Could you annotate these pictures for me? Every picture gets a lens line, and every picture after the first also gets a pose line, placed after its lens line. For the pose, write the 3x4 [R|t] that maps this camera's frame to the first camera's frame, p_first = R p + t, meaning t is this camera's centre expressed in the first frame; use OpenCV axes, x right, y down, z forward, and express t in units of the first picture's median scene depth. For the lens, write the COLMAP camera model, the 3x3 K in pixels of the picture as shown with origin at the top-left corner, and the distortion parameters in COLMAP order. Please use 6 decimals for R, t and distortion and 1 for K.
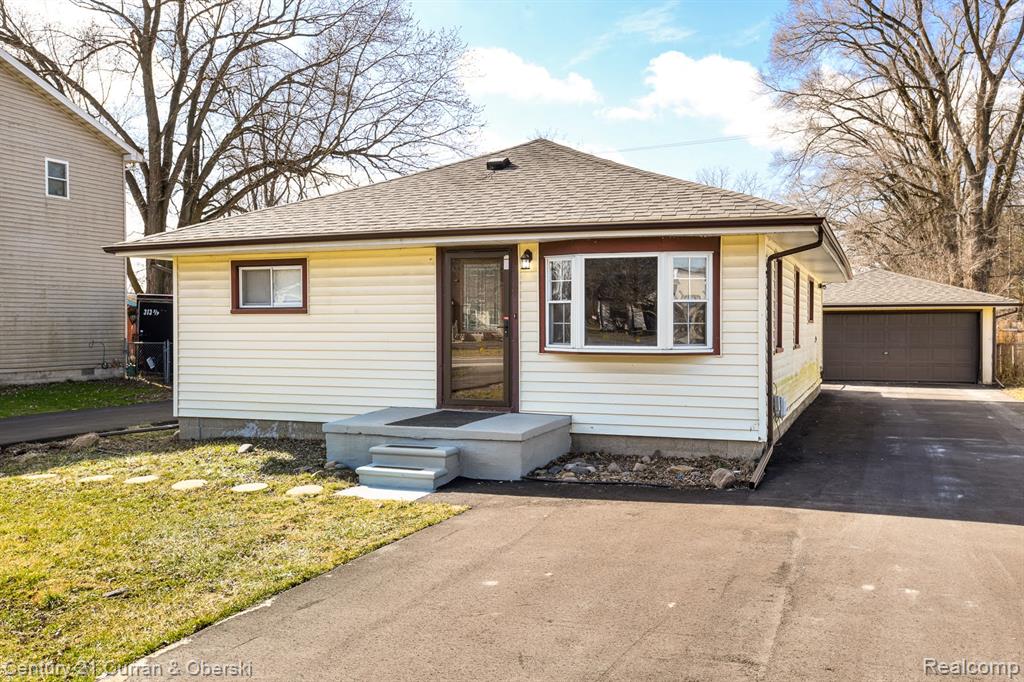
lens RADIAL K [[914.5, 0, 512.0], [0, 914.5, 341.0], [0, 0, 1]] dist [0.097346, 0.005955]
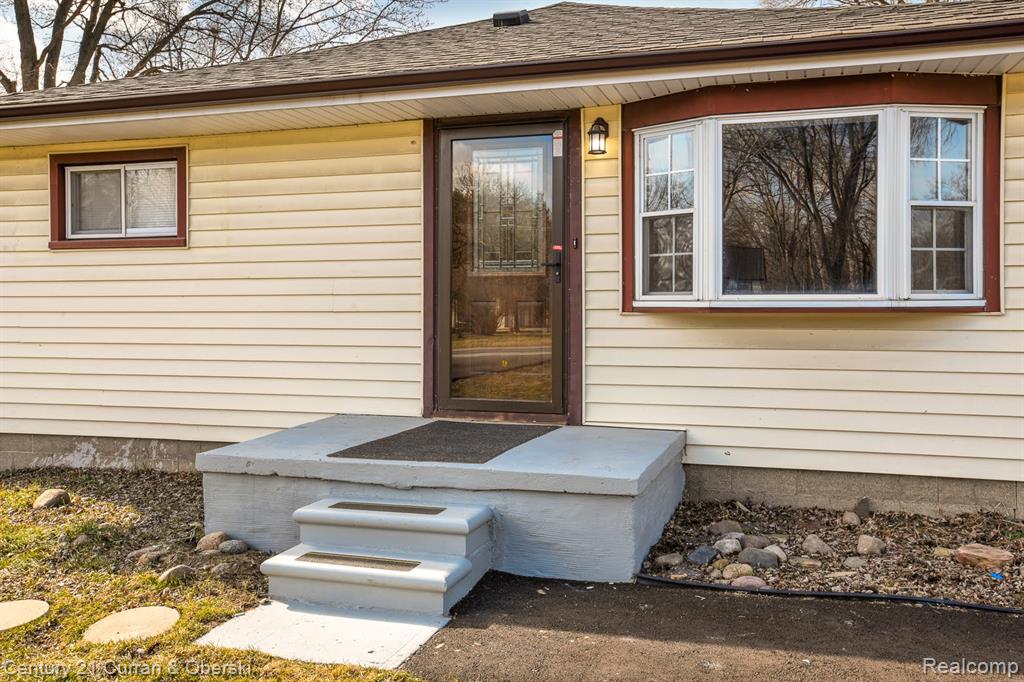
lens RADIAL K [[940.6, 0, 514.1], [0, 940.6, 320.8], [0, 0, 1]] dist [0.078974, 0.000355]
pose [[0.998081, 0.001157, 0.061913, -0.066476], [-0.000411, 0.999927, -0.012065, 0.024892], [-0.061923, 0.012017, 0.998009, 0.461148]]
